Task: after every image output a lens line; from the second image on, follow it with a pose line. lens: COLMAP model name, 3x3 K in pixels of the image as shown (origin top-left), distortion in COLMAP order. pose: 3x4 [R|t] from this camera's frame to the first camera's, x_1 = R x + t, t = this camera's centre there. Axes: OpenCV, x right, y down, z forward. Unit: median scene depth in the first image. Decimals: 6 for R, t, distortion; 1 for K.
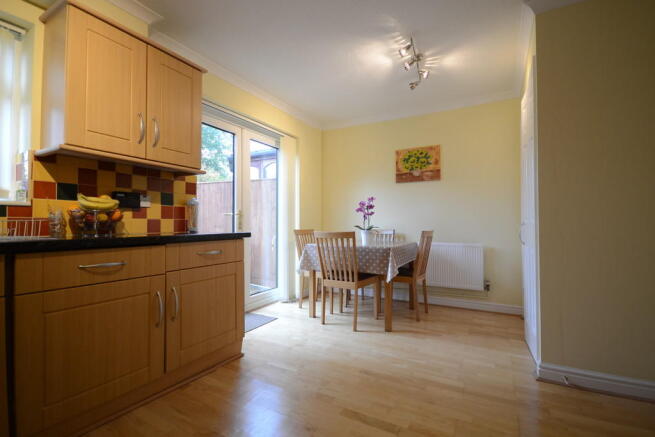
lens RADIAL K [[297.9, 0, 329.5], [0, 297.9, 219.4], [0, 0, 1]] dist [-0.005795, -0.000785]
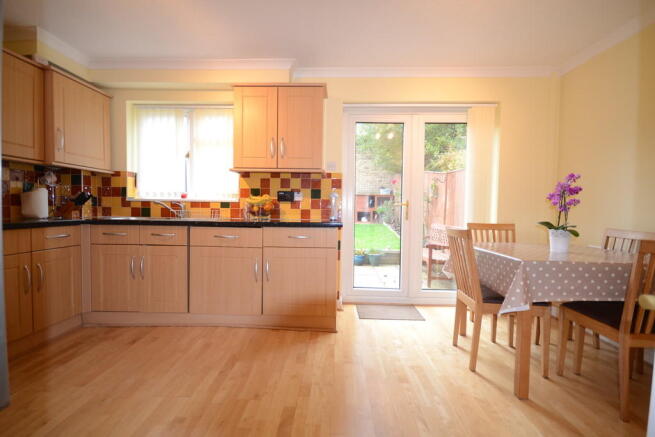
lens RADIAL K [[297.9, 0, 328.0], [0, 297.9, 216.8], [0, 0, 1]] dist [-0.005795, -0.000785]
pose [[0.456766, 0.034069, -0.888934, 0.701895], [-0.003000, 0.999320, 0.036758, -0.018047], [0.889582, -0.014123, 0.456557, 0.489992]]
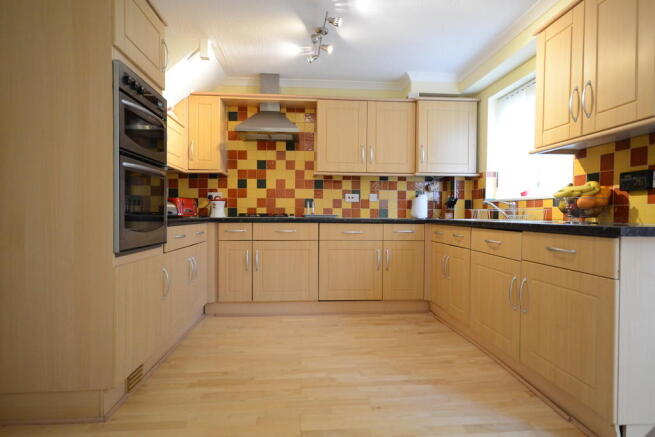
lens RADIAL K [[363.4, 0, 327.6], [0, 363.4, 220.2], [0, 0, 1]] dist [0.008926, 0.001625]
pose [[-0.840195, 0.008991, -0.542209, 0.511770], [0.005109, 0.999949, 0.008664, 0.025099], [0.542260, 0.004509, -0.840199, 1.317178]]
